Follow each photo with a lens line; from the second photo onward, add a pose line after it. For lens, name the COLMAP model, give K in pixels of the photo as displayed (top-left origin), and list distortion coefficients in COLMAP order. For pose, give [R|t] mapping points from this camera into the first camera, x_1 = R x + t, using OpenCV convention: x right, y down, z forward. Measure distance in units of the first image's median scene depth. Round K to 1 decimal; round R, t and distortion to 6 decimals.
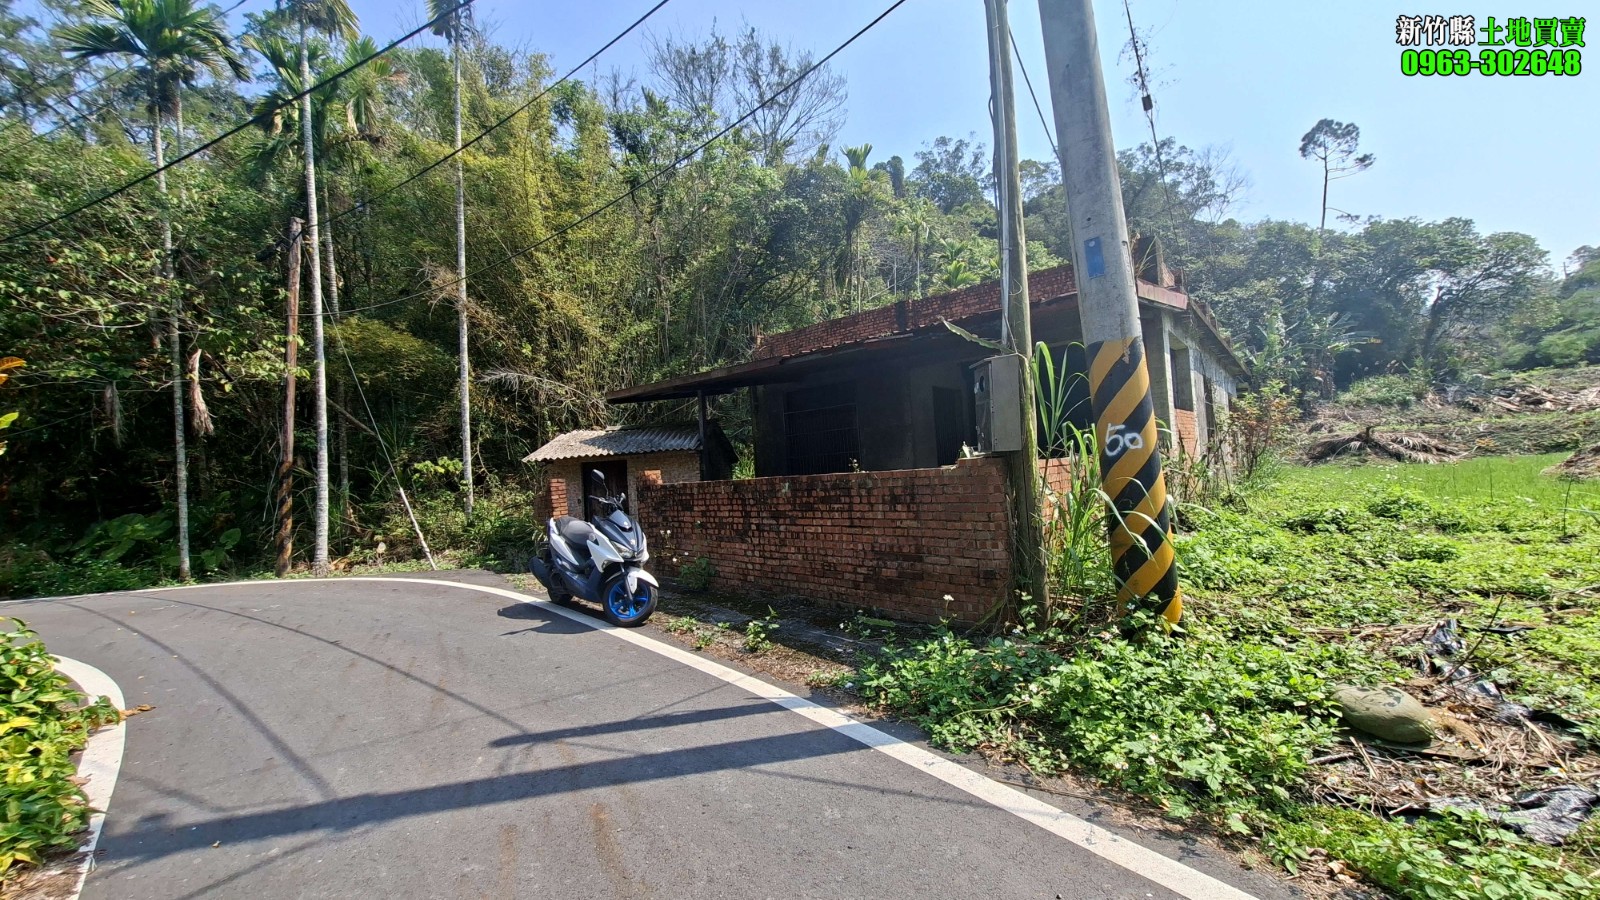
lens RADIAL K [[647.9, 0, 788.2], [0, 647.9, 459.5], [0, 0, 1]] dist [-0.004825, 0.002993]
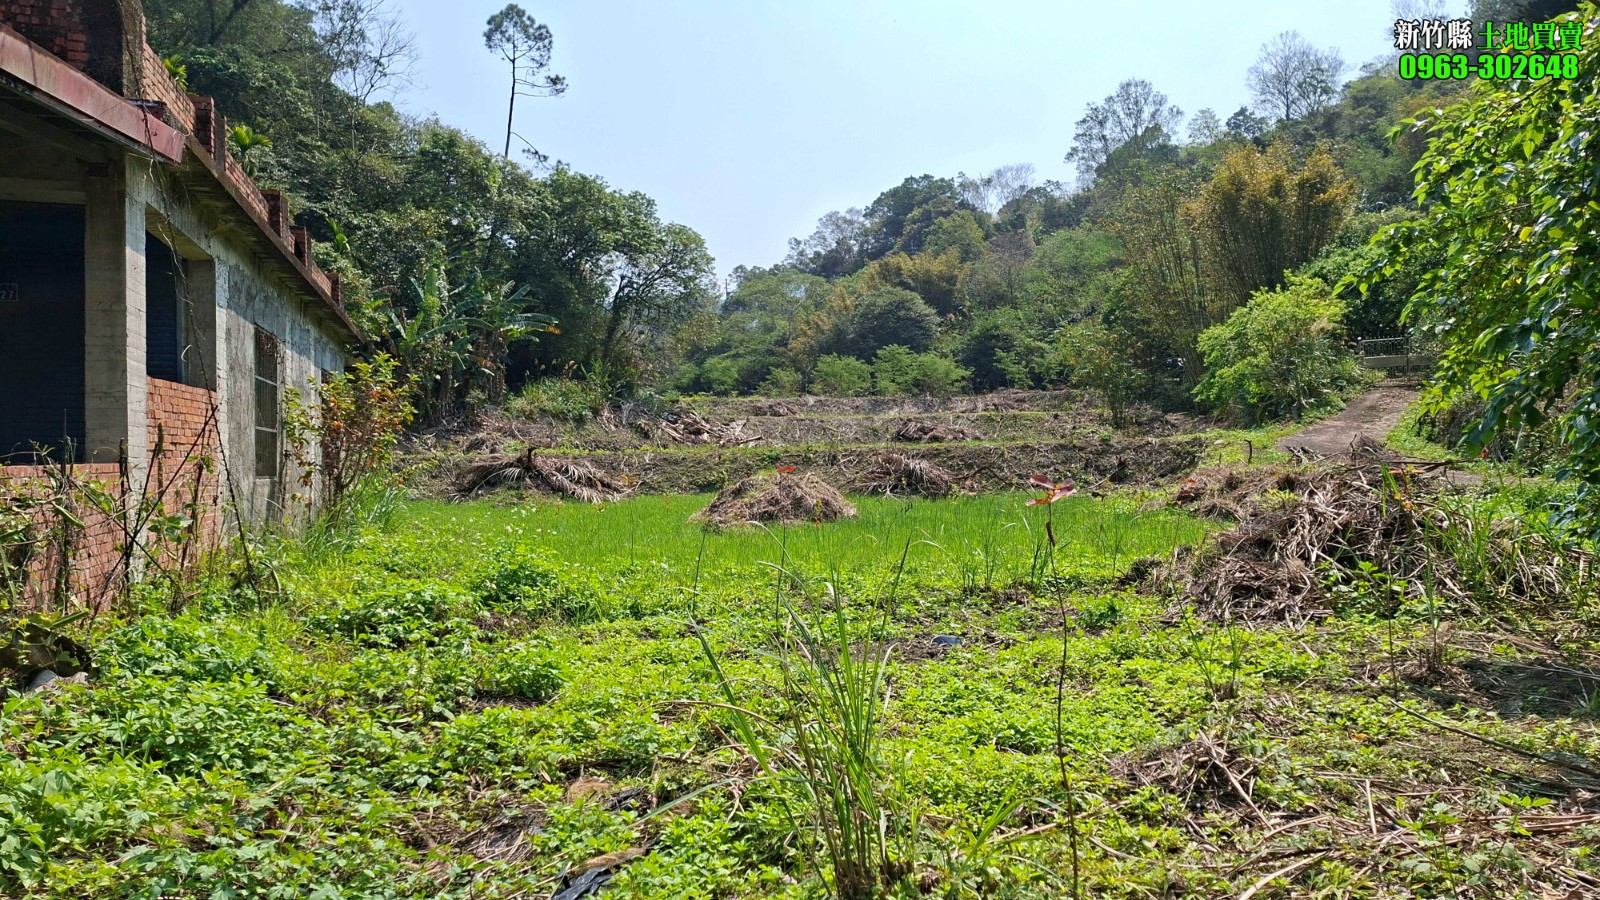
lens RADIAL K [[1114.6, 0, 865.8], [0, 1114.6, 460.8], [0, 0, 1]] dist [0.064977, -0.070756]
pose [[0.533025, 0.054754, 0.844326, 0.041630], [-0.039598, 0.998425, -0.039749, -0.001596], [-0.845172, -0.012247, 0.534354, 0.031268]]
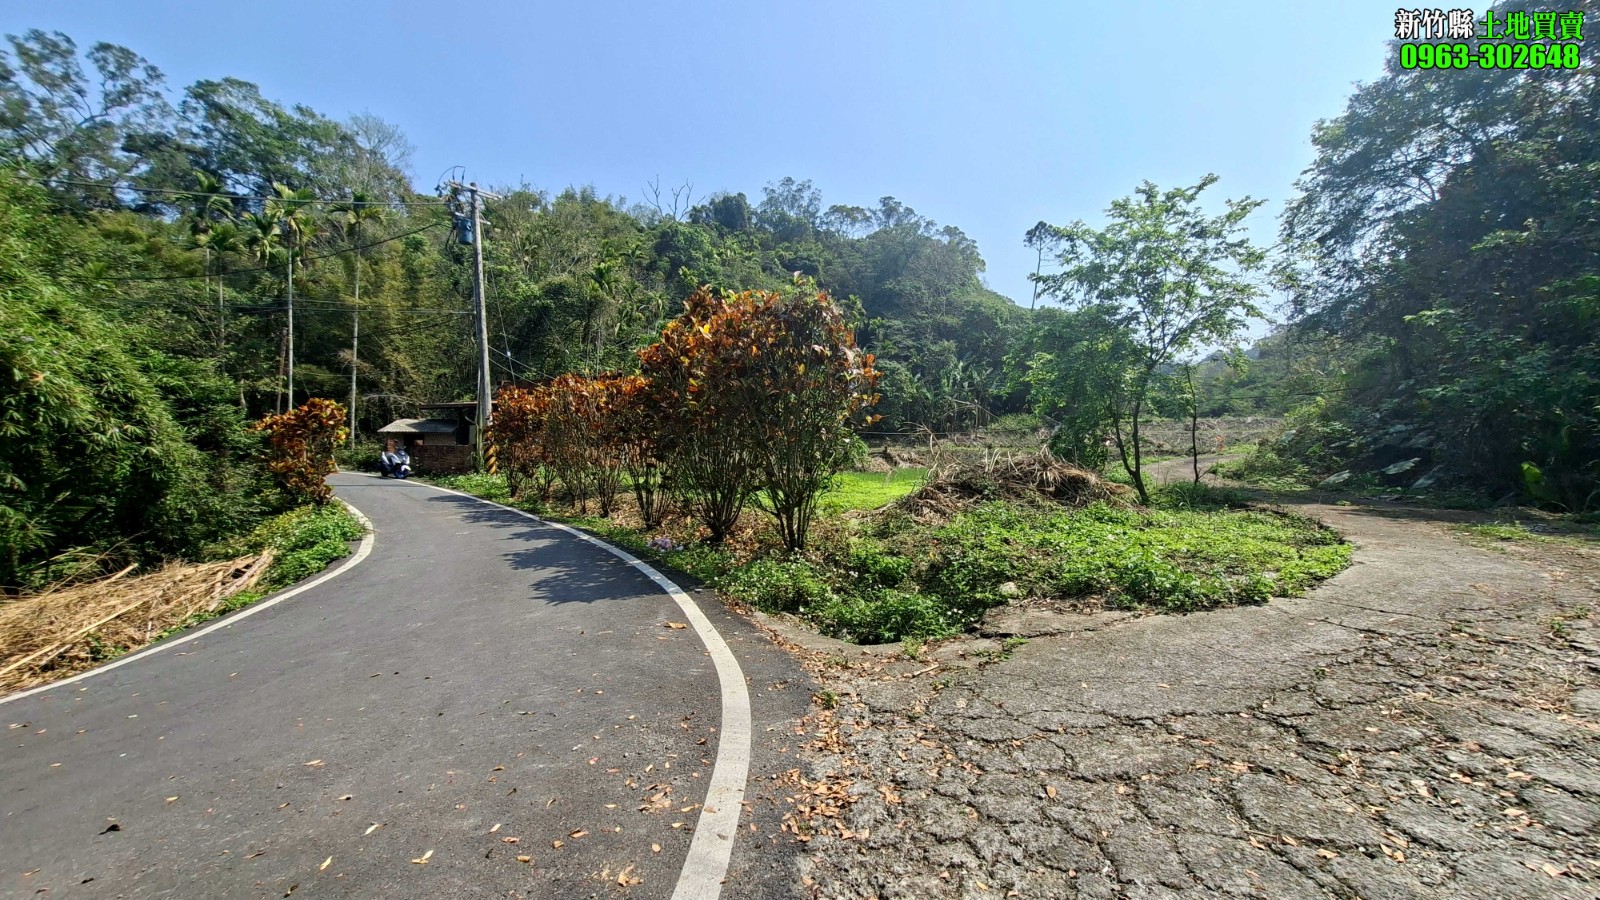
lens RADIAL K [[647.9, 0, 795.4], [0, 647.9, 464.5], [0, 0, 1]] dist [-0.004825, 0.002993]
pose [[0.982130, 0.076208, 0.172086, 0.174092], [-0.082640, 0.996112, 0.030518, -0.018661], [-0.169091, -0.044194, 0.984609, -0.401378]]
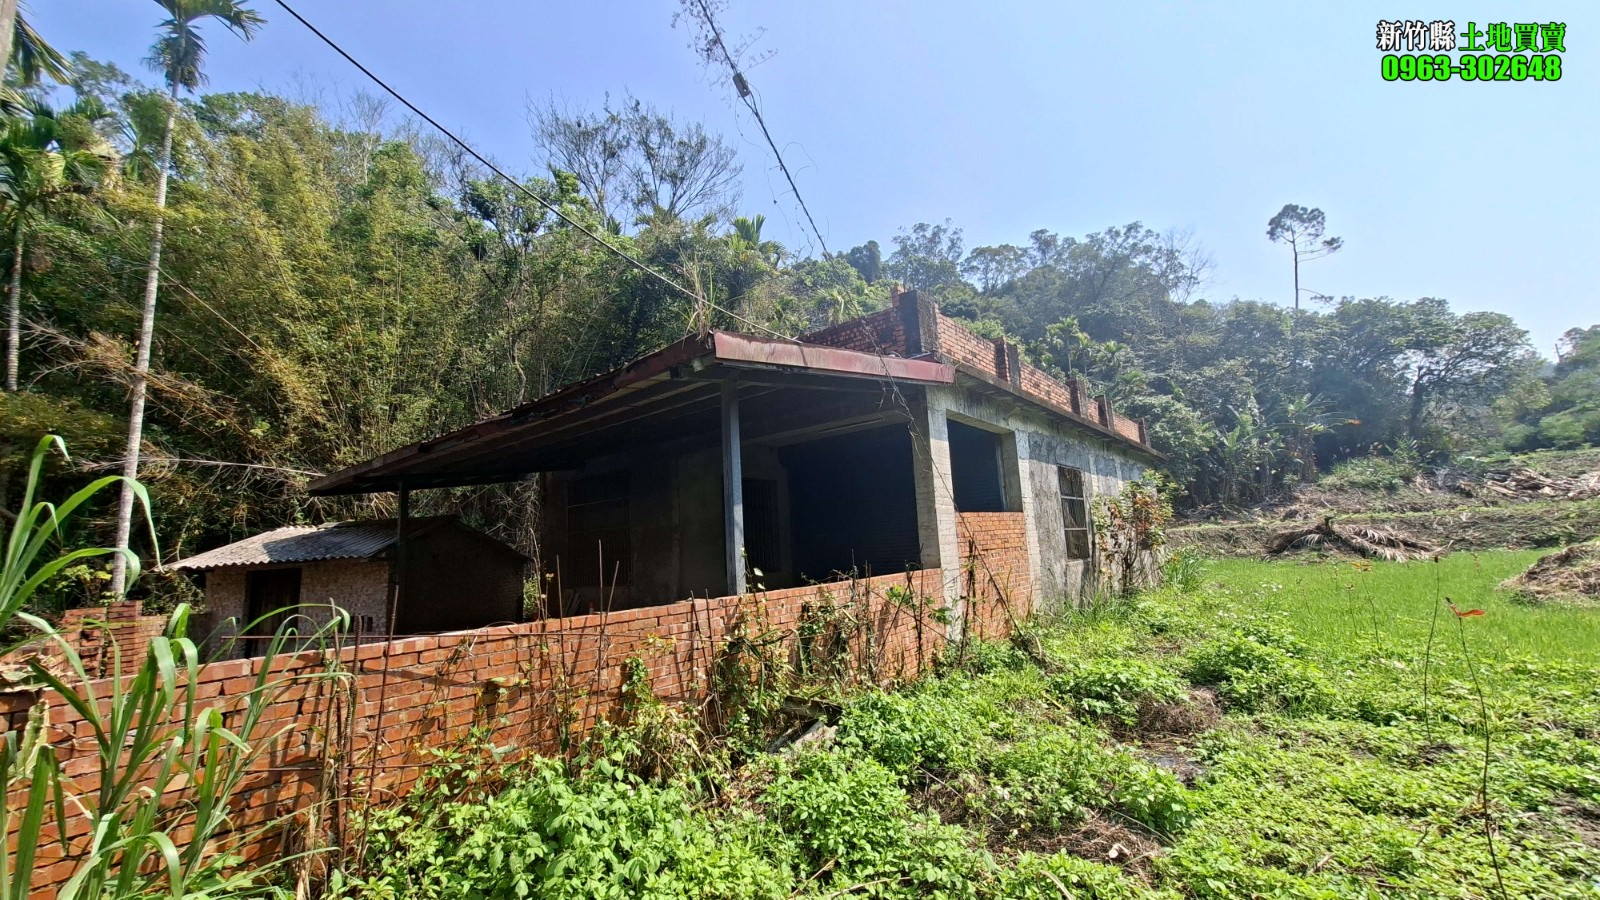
lens RADIAL K [[647.9, 0, 786.3], [0, 647.9, 456.9], [0, 0, 1]] dist [-0.004825, 0.002993]
pose [[0.999890, 0.004902, -0.014027, 0.085920], [-0.006574, 0.992533, -0.121795, -0.010357], [0.013325, 0.121874, 0.992456, 0.050864]]
